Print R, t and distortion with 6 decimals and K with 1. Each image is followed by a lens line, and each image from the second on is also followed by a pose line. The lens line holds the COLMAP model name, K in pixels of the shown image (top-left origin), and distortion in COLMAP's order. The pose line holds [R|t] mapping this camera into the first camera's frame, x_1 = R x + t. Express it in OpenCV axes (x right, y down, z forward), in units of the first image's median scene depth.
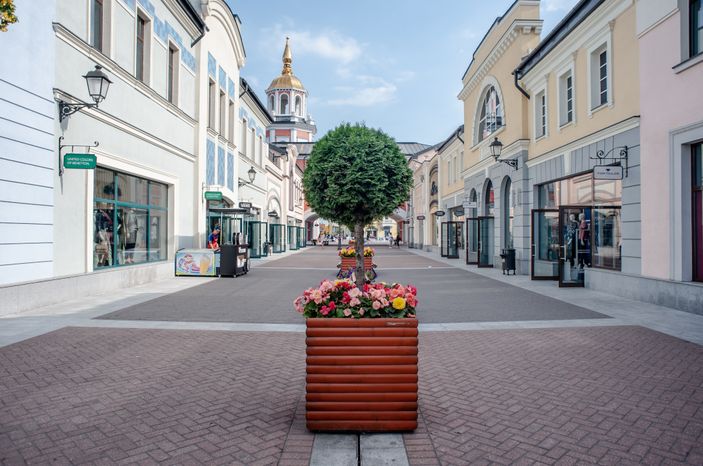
lens RADIAL K [[517.5, 0, 352.1], [0, 517.5, 231.9], [0, 0, 1]] dist [-0.044451, 0.023307]
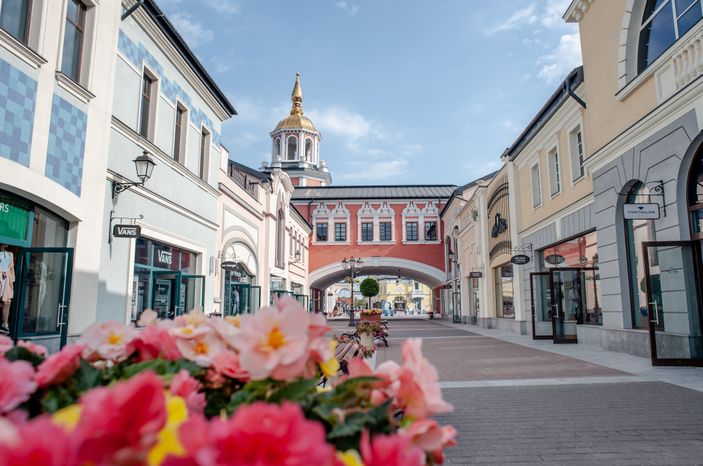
lens RADIAL K [[517.5, 0, 354.0], [0, 517.5, 233.9], [0, 0, 1]] dist [-0.044451, 0.023307]
pose [[0.998701, -0.010475, -0.049864, 0.012827], [0.003415, 0.990199, -0.139624, 0.009068], [0.050838, 0.139272, 0.988948, 0.292499]]
